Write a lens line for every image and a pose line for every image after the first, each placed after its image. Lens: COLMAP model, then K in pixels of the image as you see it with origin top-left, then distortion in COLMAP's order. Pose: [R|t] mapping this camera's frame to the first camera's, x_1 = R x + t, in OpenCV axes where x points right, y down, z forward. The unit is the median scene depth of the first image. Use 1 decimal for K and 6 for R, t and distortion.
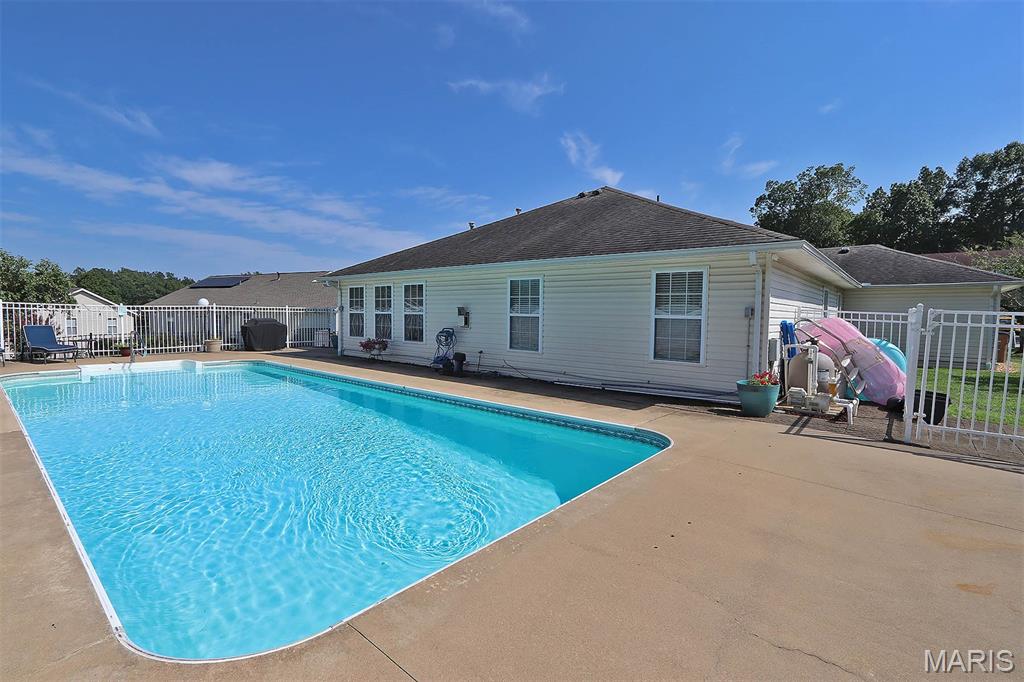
lens RADIAL K [[473.4, 0, 505.7], [0, 473.4, 335.5], [0, 0, 1]] dist [-0.017393, 0.003198]
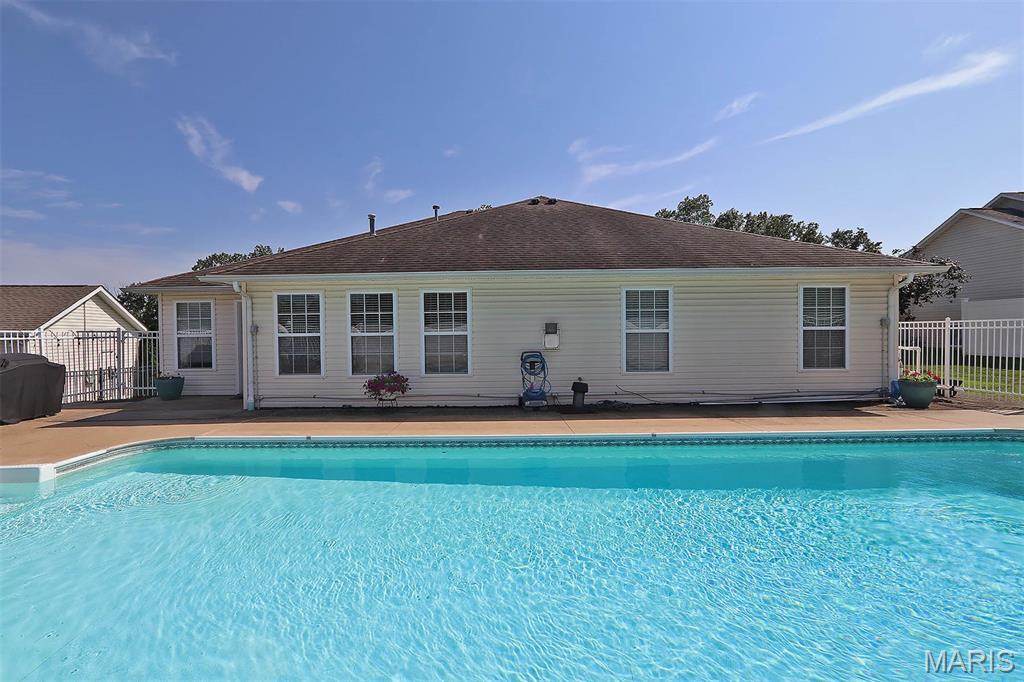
lens RADIAL K [[473.4, 0, 513.8], [0, 473.4, 353.3], [0, 0, 1]] dist [-0.017393, 0.003198]
pose [[0.763447, -0.054124, 0.643598, -0.554653], [0.053015, 0.998371, 0.021071, -0.026396], [-0.643691, 0.018034, 0.765073, 0.390088]]
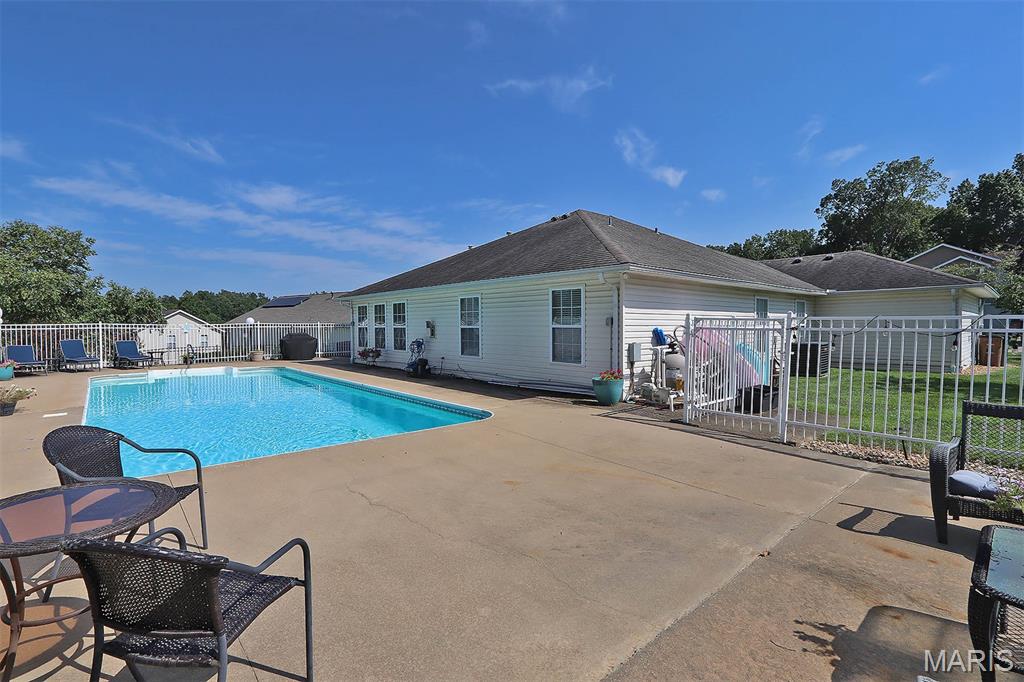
lens RADIAL K [[473.4, 0, 506.0], [0, 473.4, 336.0], [0, 0, 1]] dist [-0.017393, 0.003198]
pose [[0.989260, -0.014279, -0.145470, 0.240936], [0.010896, 0.999652, -0.024025, 0.008245], [0.145762, 0.022182, 0.989071, -0.144039]]
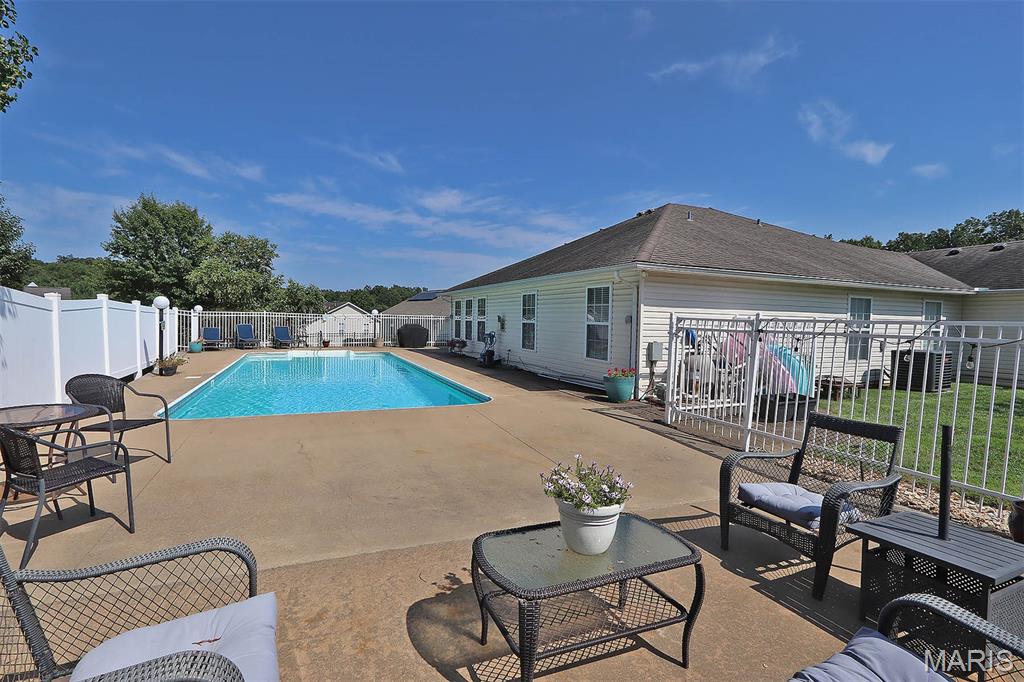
lens RADIAL K [[473.4, 0, 506.9], [0, 473.4, 333.5], [0, 0, 1]] dist [-0.017393, 0.003198]
pose [[0.896364, 0.018083, -0.442950, 0.436643], [-0.028579, 0.999446, -0.017031, 0.009626], [0.442397, 0.027925, 0.896384, -0.136824]]
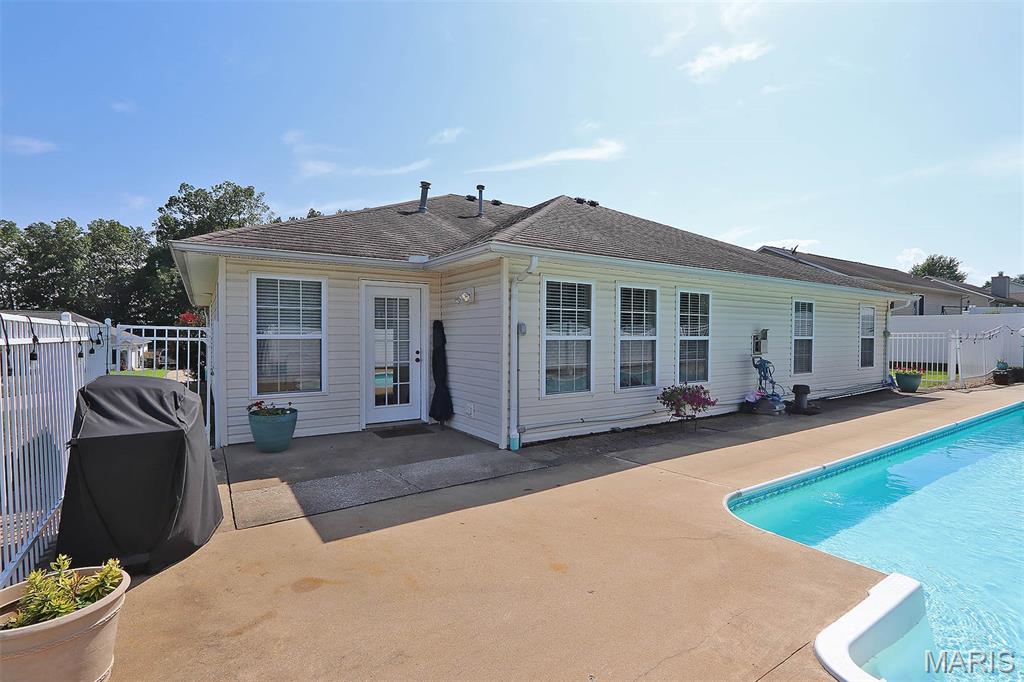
lens RADIAL K [[473.4, 0, 503.8], [0, 473.4, 337.9], [0, 0, 1]] dist [-0.017393, 0.003198]
pose [[0.286683, -0.020001, 0.957817, -0.850363], [0.044963, 0.998961, 0.007403, -0.061548], [-0.956970, 0.040945, 0.287284, 1.034566]]
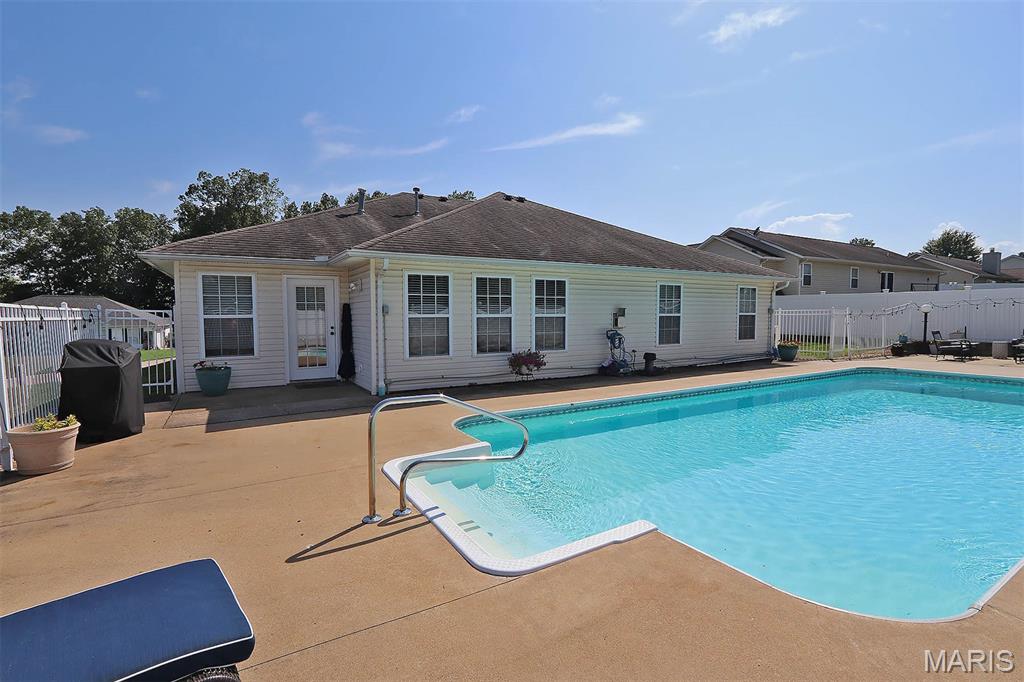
lens RADIAL K [[473.4, 0, 504.0], [0, 473.4, 335.2], [0, 0, 1]] dist [-0.017393, 0.003198]
pose [[0.328488, -0.057916, 0.942731, -0.959201], [0.052184, 0.997707, 0.043110, -0.050719], [-0.943065, 0.035035, 0.330757, 0.786833]]
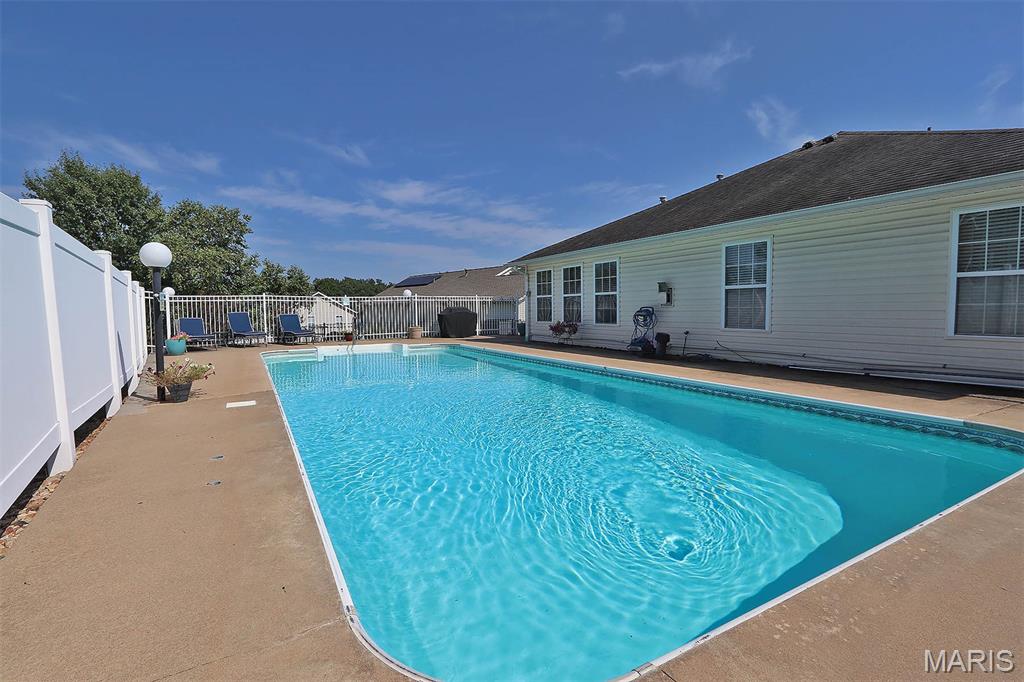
lens RADIAL K [[473.4, 0, 505.2], [0, 473.4, 337.7], [0, 0, 1]] dist [-0.017393, 0.003198]
pose [[0.935744, -0.001915, -0.352674, -0.049960], [0.006229, 0.999919, 0.011098, 0.027805], [0.352624, -0.012581, 0.935680, 0.058448]]
